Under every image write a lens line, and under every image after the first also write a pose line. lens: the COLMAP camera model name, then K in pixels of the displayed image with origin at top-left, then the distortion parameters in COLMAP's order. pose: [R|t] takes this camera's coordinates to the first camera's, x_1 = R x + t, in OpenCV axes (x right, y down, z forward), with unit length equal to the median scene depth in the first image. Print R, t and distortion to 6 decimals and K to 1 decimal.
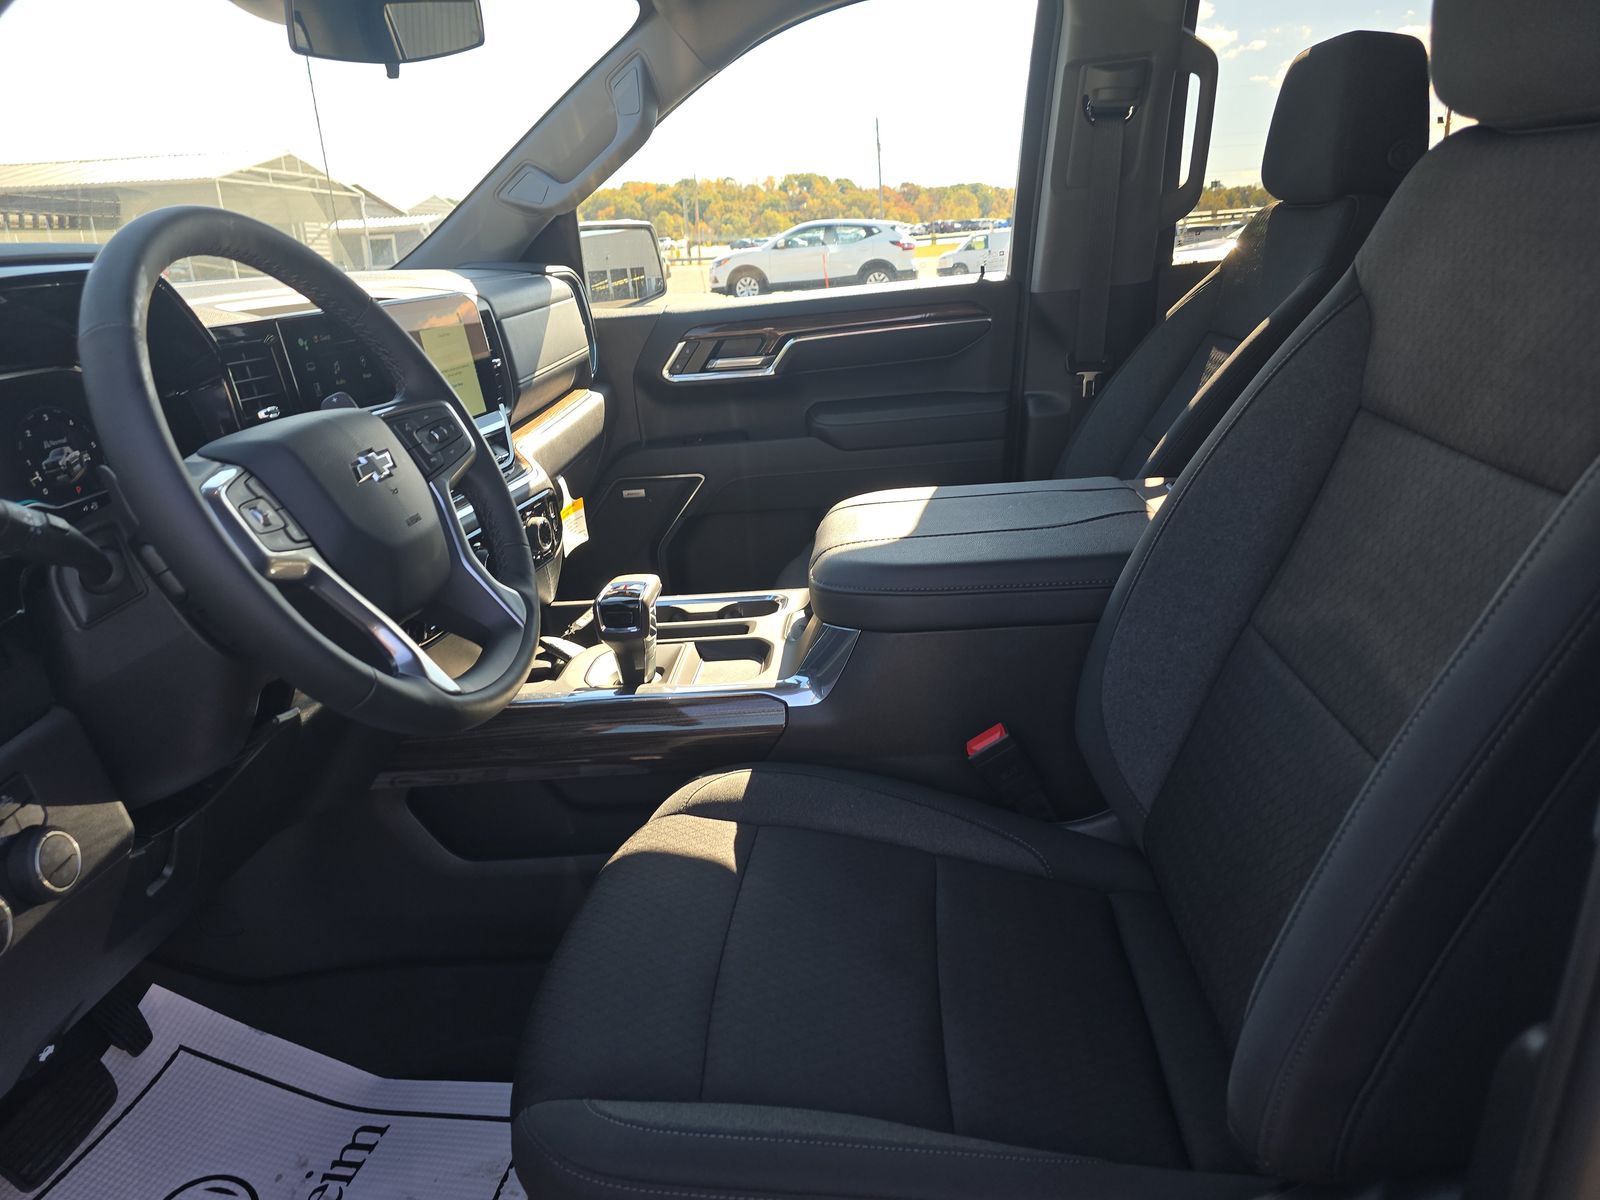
lens RADIAL K [[1030.1, 0, 800.0], [0, 1030.1, 600.0], [0, 0, 1]] dist [-0.002435, -0.000599]
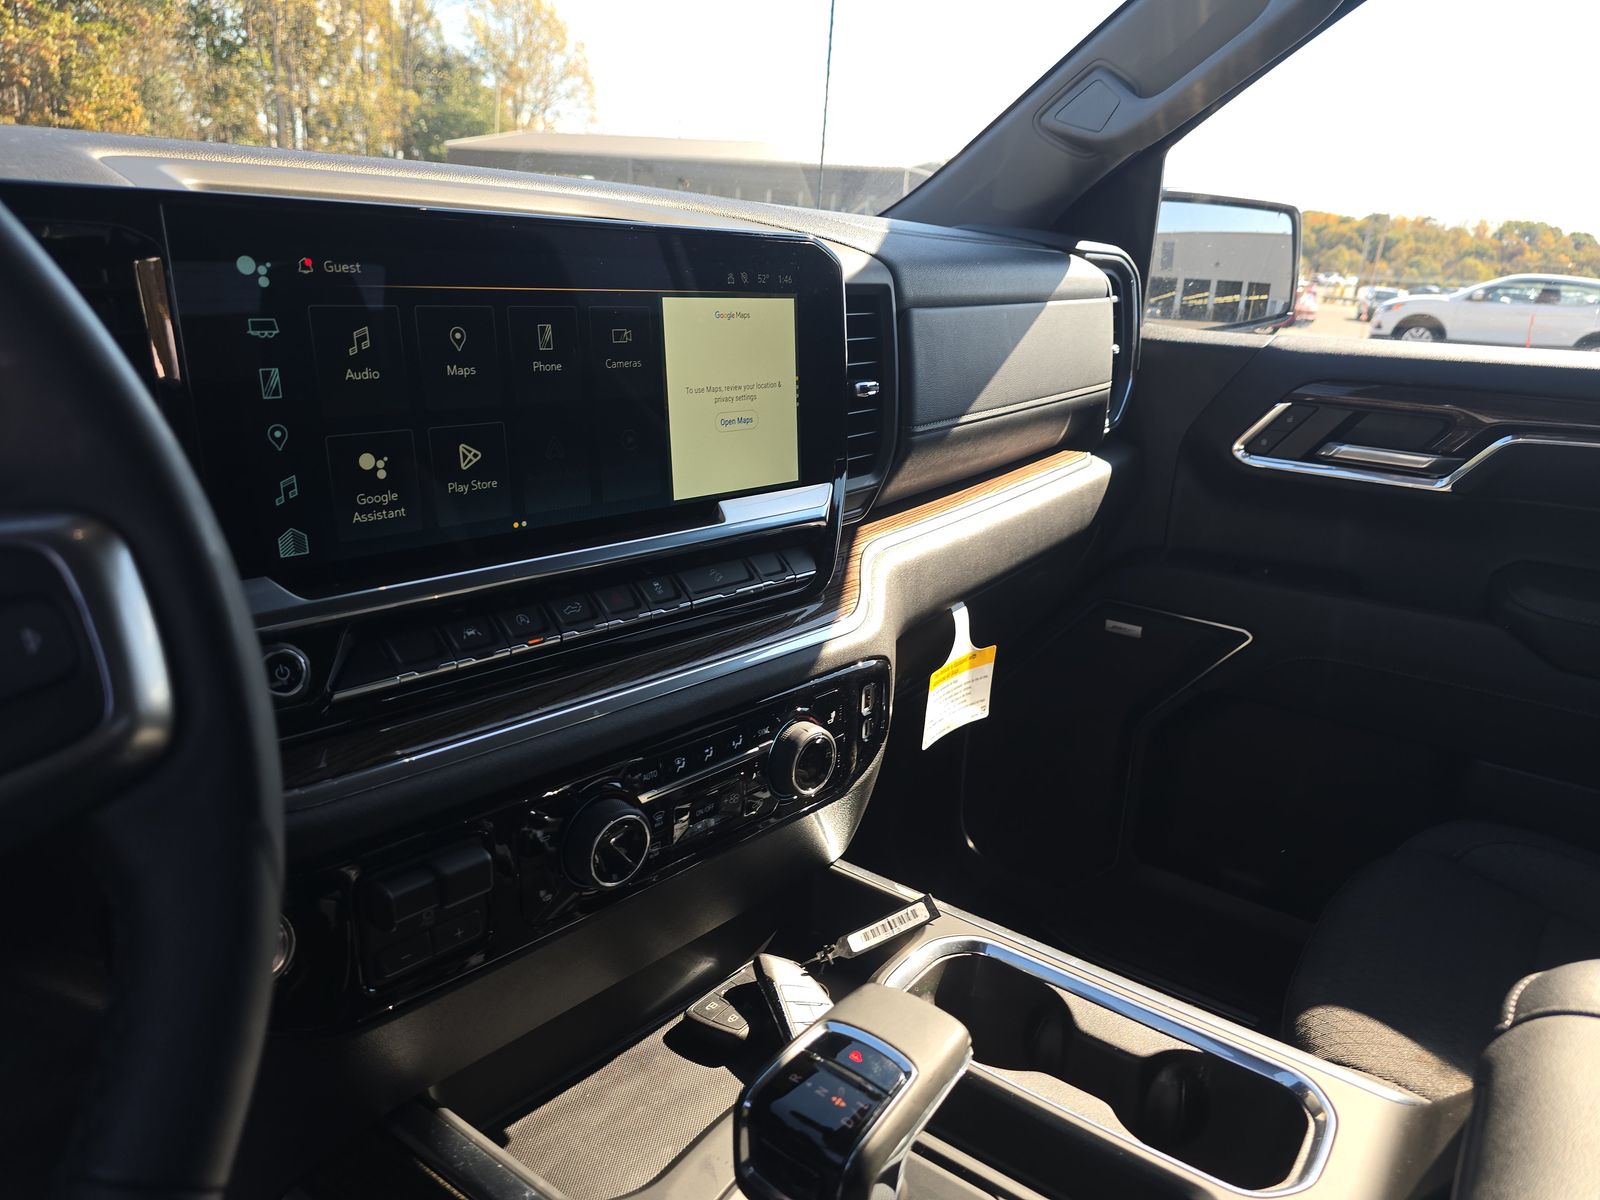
lens RADIAL K [[1015.0, 0, 800.0], [0, 1015.0, 600.0], [0, 0, 1]] dist [0.023638, -0.036311]
pose [[0.827429, 0.279999, -0.486787, -0.031824], [-0.283506, 0.956535, 0.068302, -0.110343], [0.484754, 0.081492, 0.870846, 0.394229]]
